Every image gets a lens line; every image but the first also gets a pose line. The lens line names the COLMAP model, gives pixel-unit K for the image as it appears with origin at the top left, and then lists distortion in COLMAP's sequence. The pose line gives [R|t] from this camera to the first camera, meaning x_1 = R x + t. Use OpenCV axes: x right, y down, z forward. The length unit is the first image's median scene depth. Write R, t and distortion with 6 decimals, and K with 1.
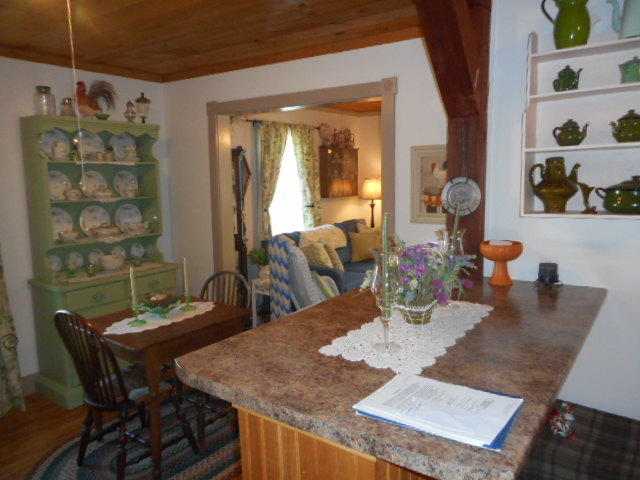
lens RADIAL K [[464.8, 0, 320.0], [0, 464.8, 240.0], [0, 0, 1]] dist [-0.005172, -0.004576]
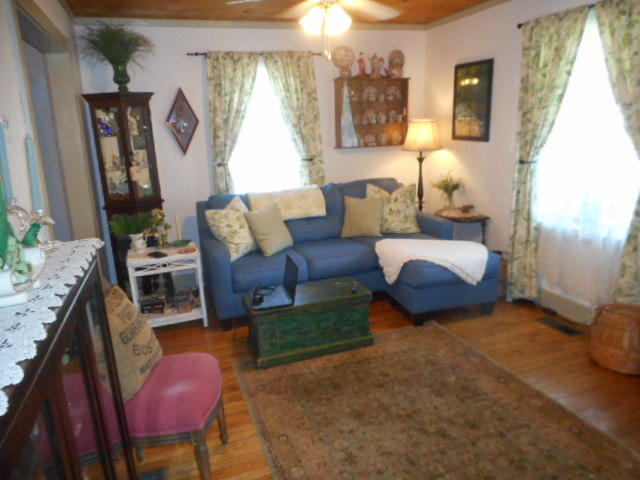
lens RADIAL K [[464.8, 0, 320.0], [0, 464.8, 240.0], [0, 0, 1]] dist [-0.005172, -0.004576]
pose [[0.828859, 0.129918, -0.544164, 0.779583], [-0.052556, 0.986443, 0.155460, -0.109957], [0.556984, -0.100255, 0.824450, 0.631666]]
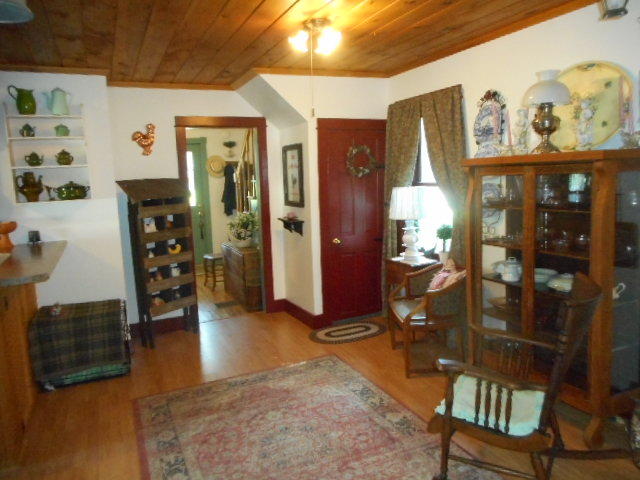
lens RADIAL K [[464.8, 0, 320.0], [0, 464.8, 240.0], [0, 0, 1]] dist [-0.005172, -0.004576]
pose [[0.467849, -0.121567, 0.875408, -0.331198], [0.145796, 0.987541, 0.059220, 0.082784], [-0.871700, 0.099925, 0.479744, -0.482746]]
